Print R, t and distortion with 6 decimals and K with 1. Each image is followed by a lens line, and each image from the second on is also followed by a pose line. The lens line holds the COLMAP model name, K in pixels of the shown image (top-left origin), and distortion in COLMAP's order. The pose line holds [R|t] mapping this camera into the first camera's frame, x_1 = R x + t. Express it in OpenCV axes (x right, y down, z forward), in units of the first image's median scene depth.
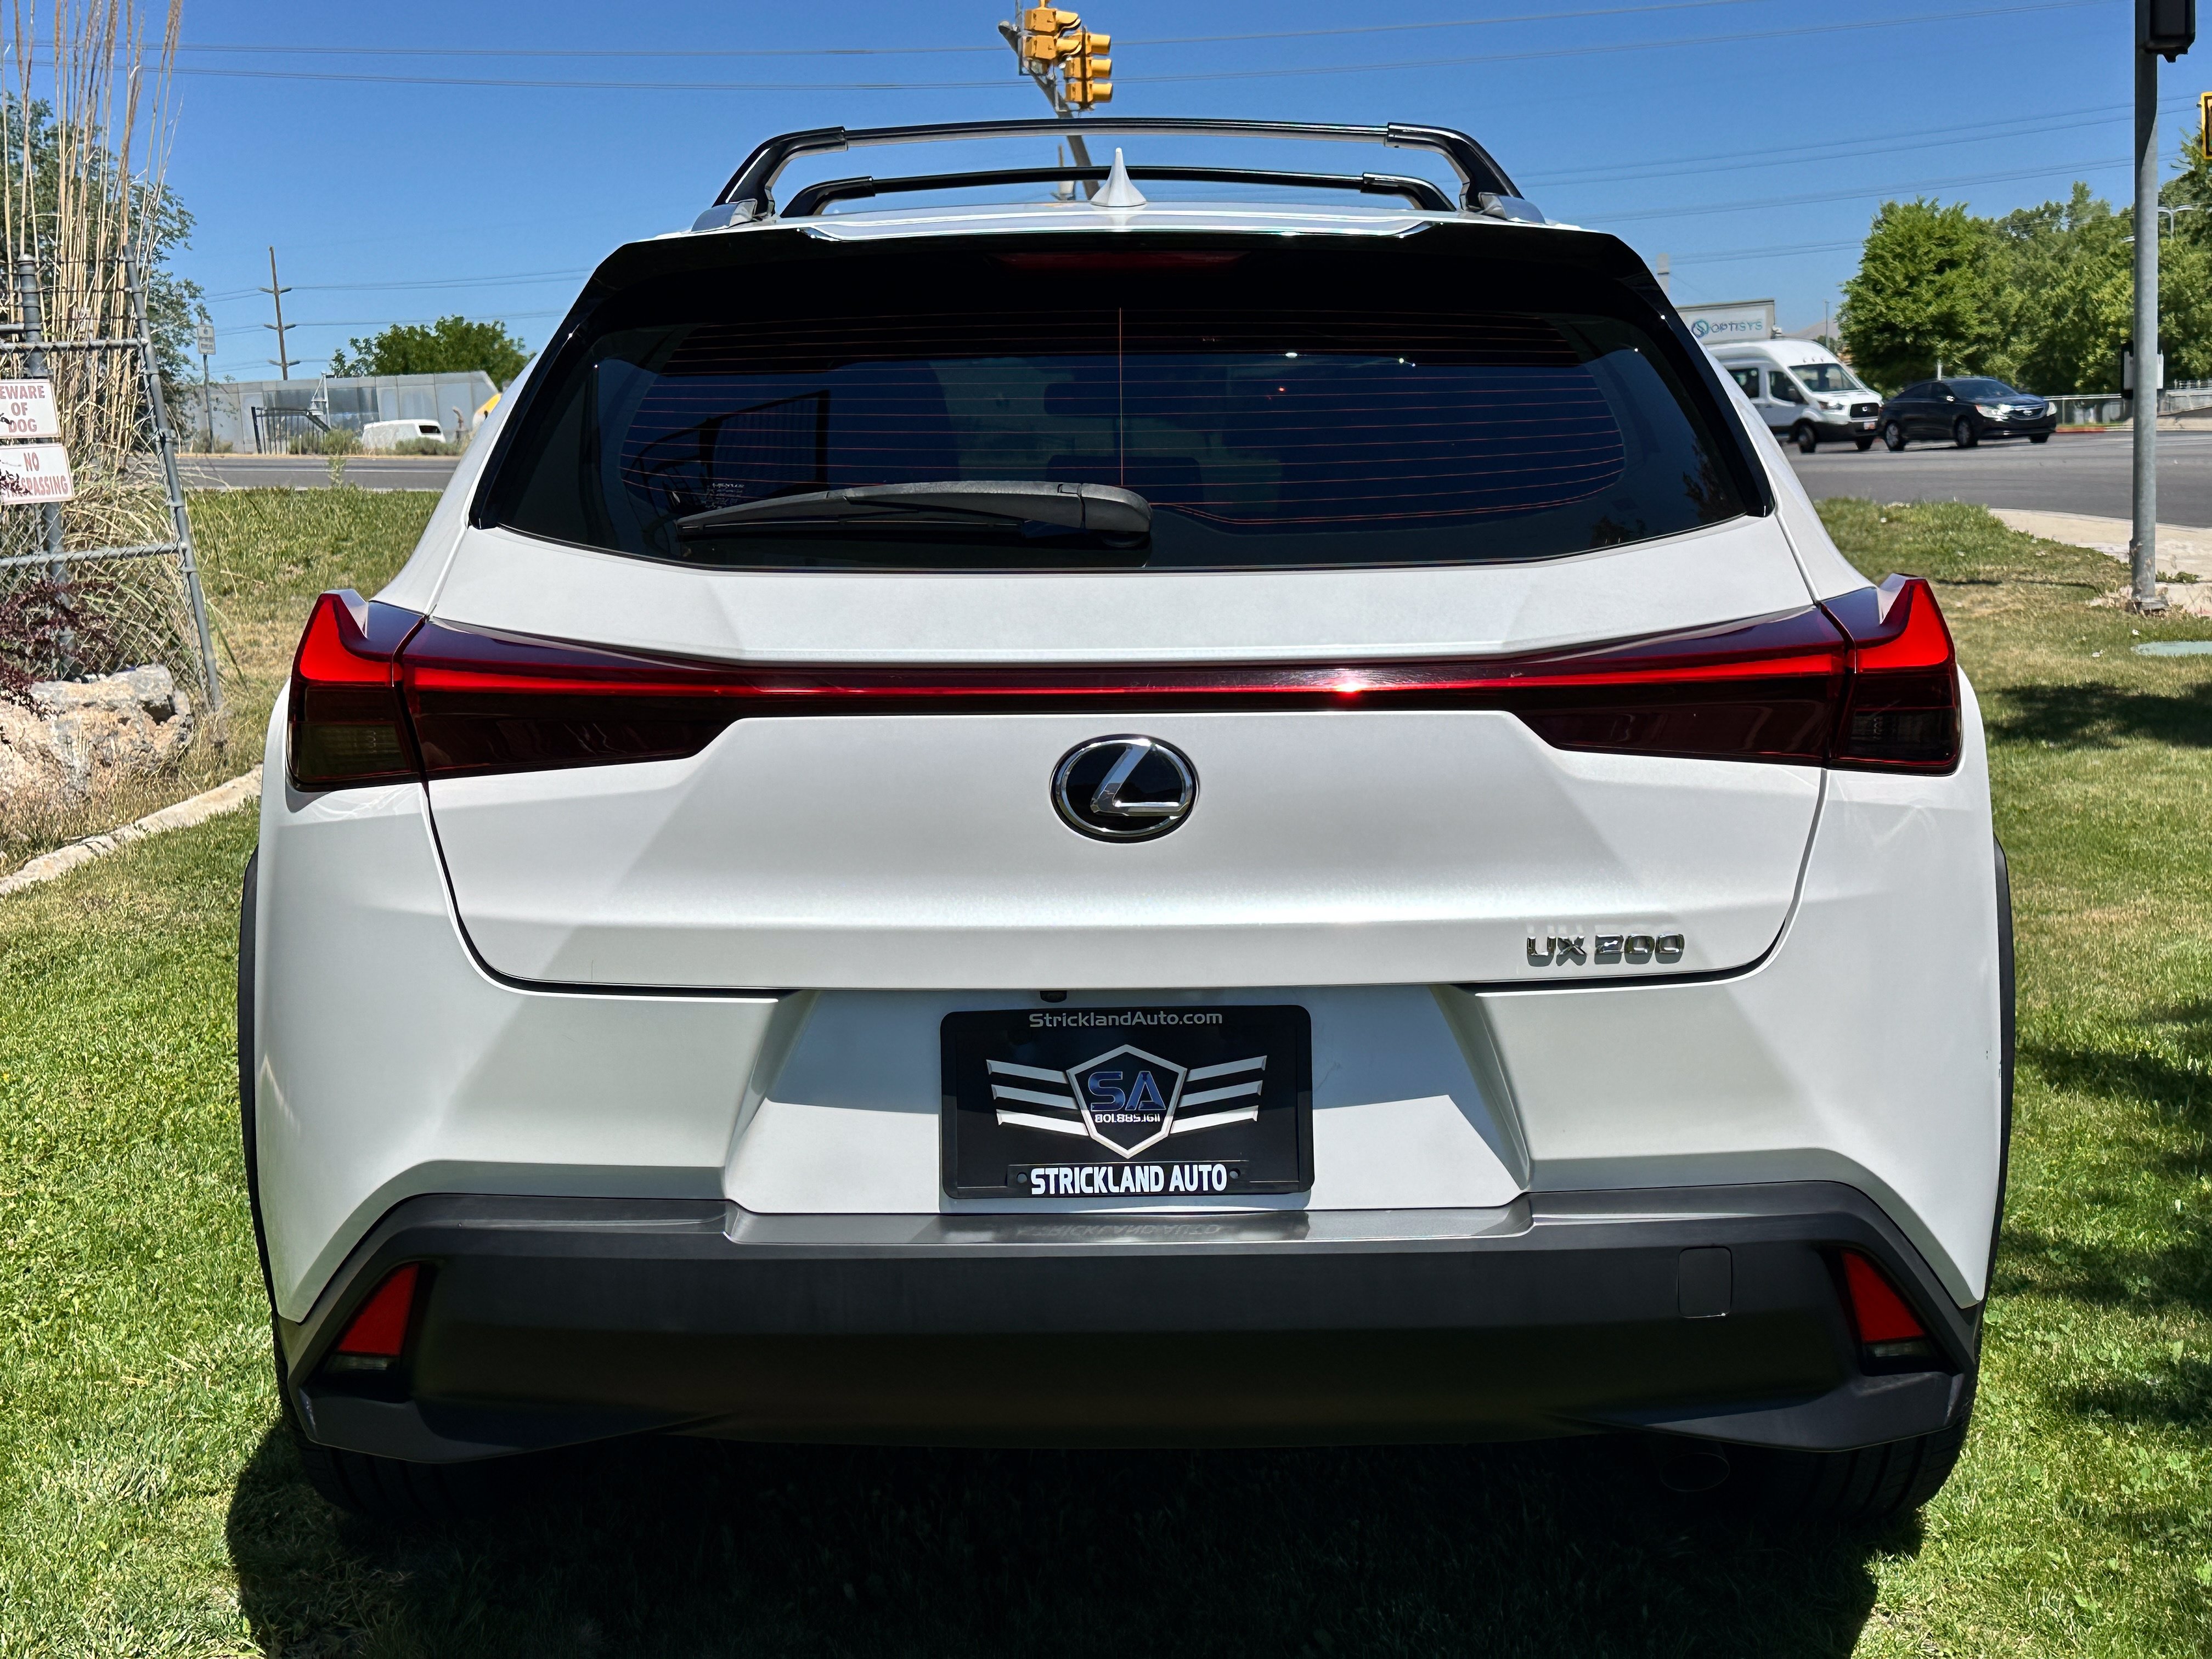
lens RADIAL K [[2672.5, 0, 1106.1], [0, 2672.5, 831.9], [0, 0, 1]] dist [0.009168, 0.000000]
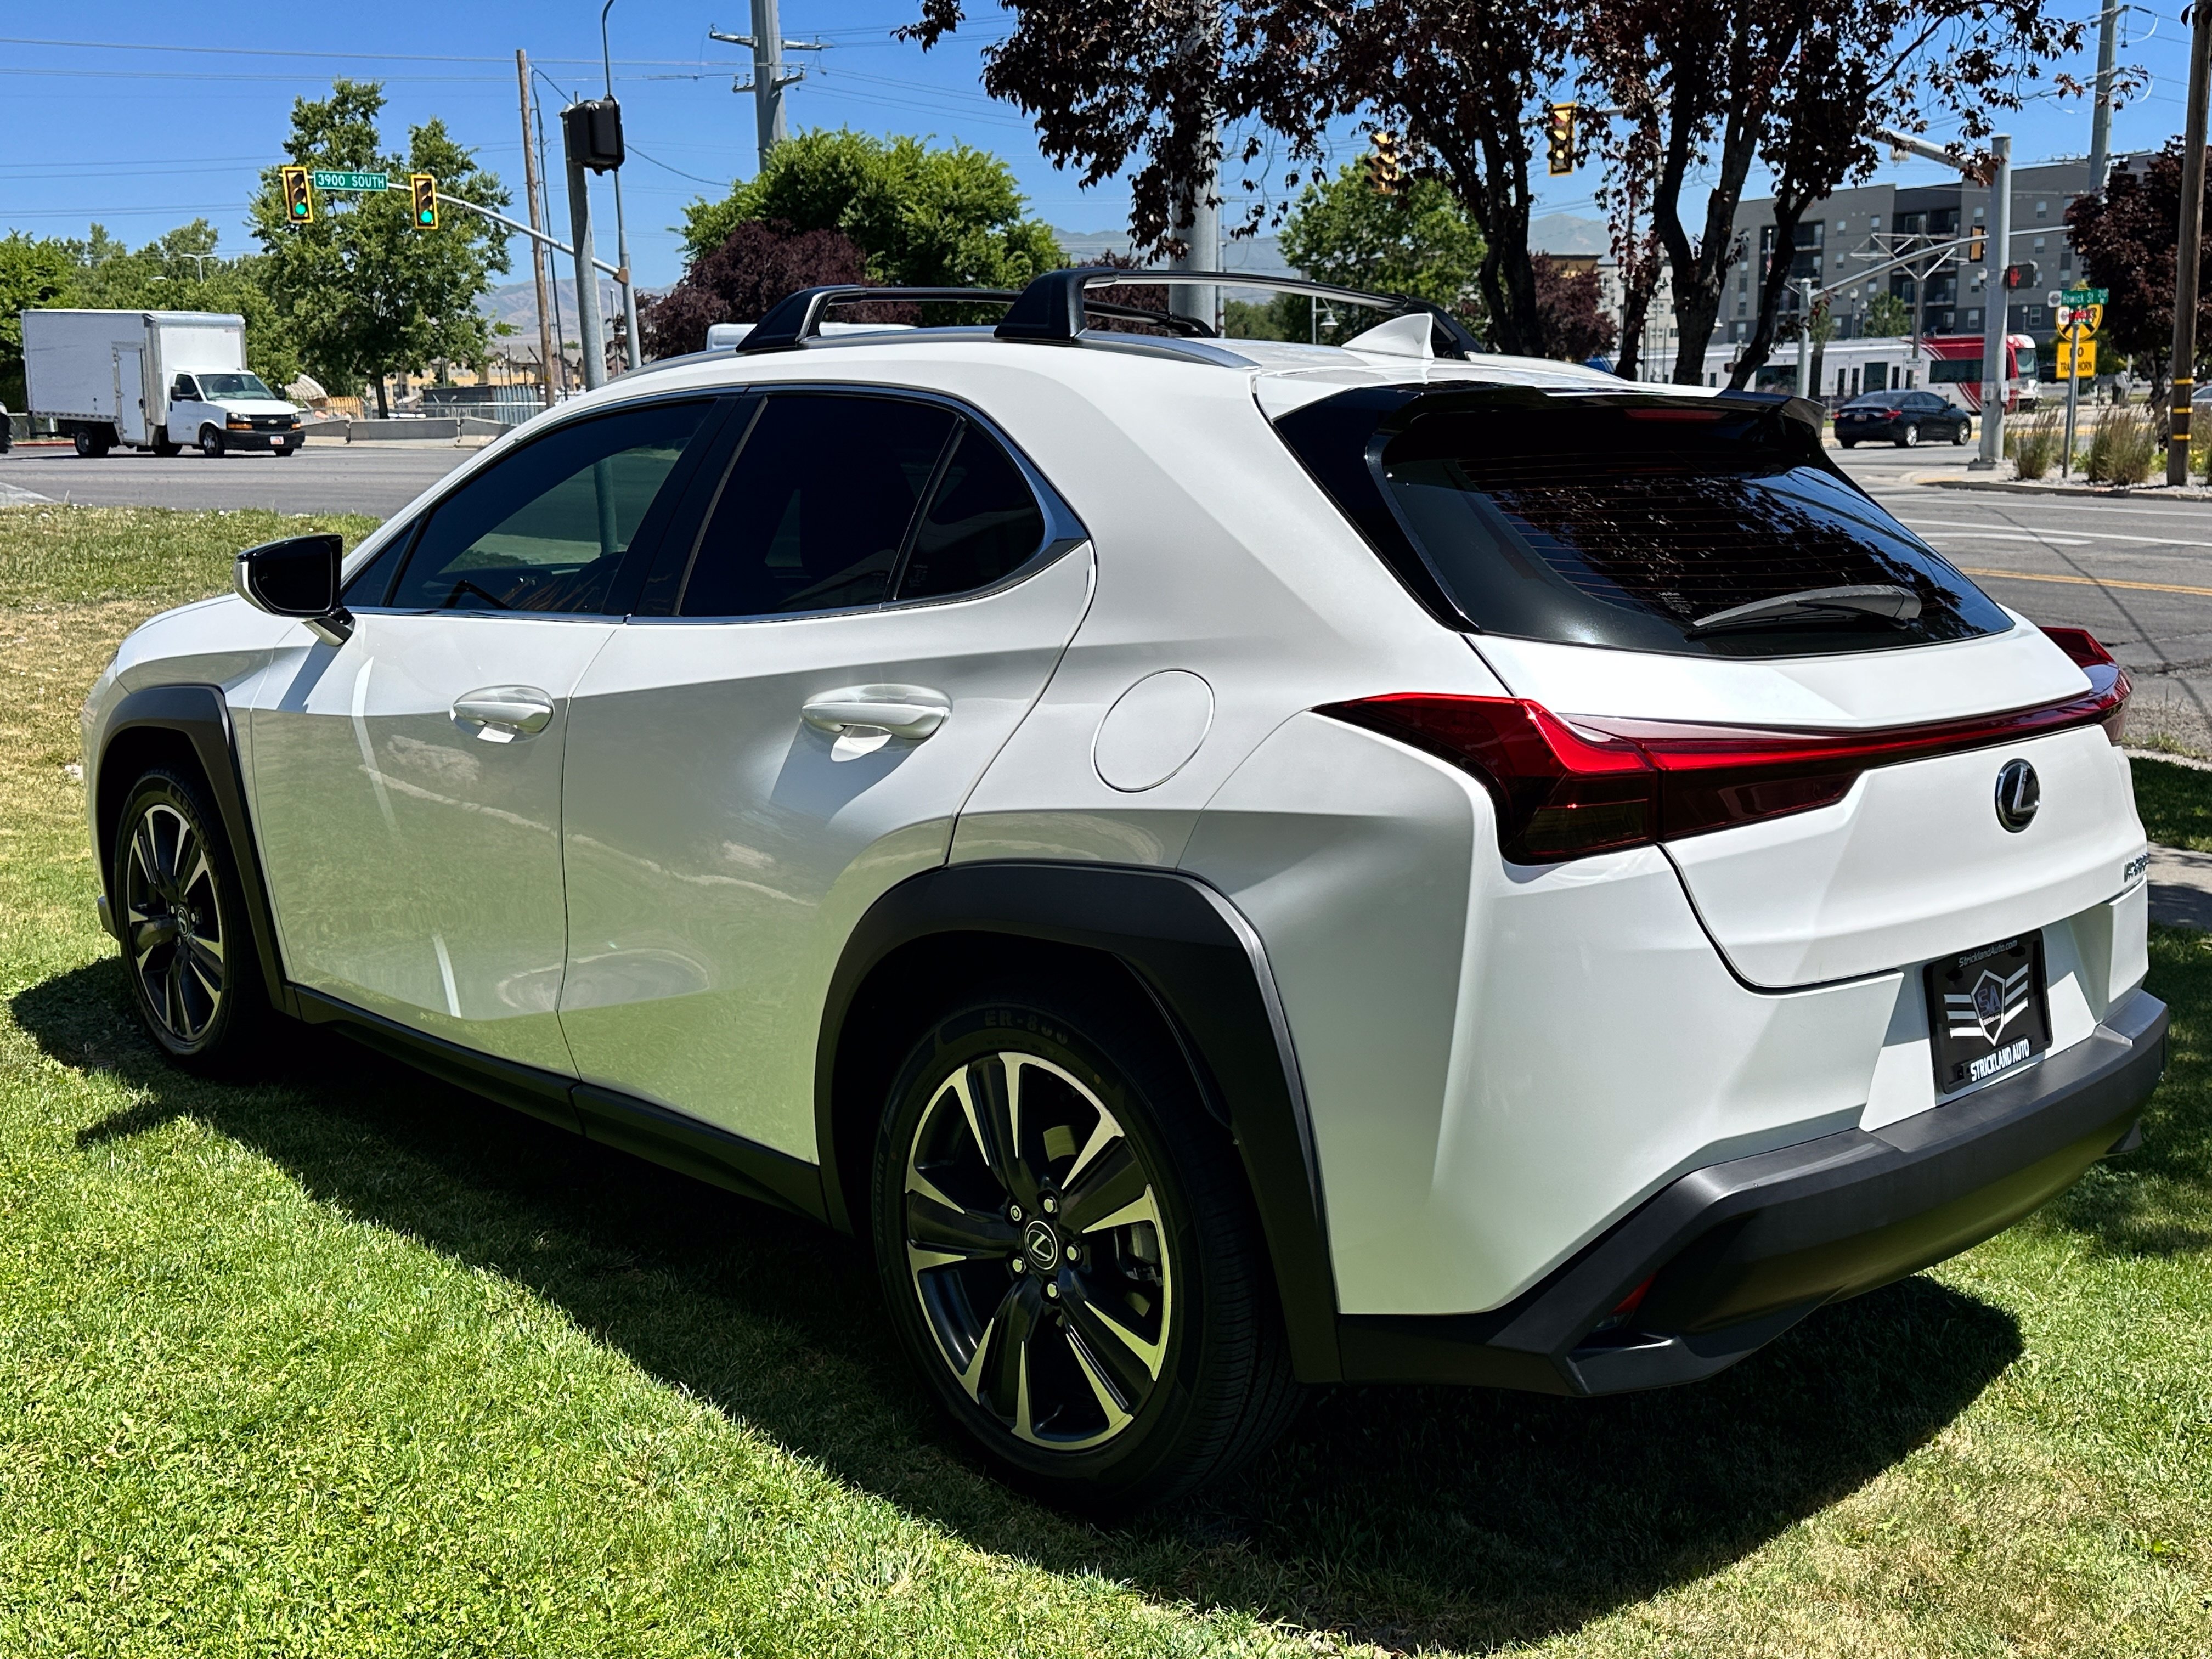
lens RADIAL K [[2179.0, 0, 1103.7], [0, 2179.0, 825.8], [0, 0, 1]] dist [0.017729, 0.000000]
pose [[0.717662, -0.101149, 0.689007, -1.151138], [0.082863, 0.994769, 0.059728, -0.110331], [-0.691444, 0.014228, 0.722290, 0.462281]]
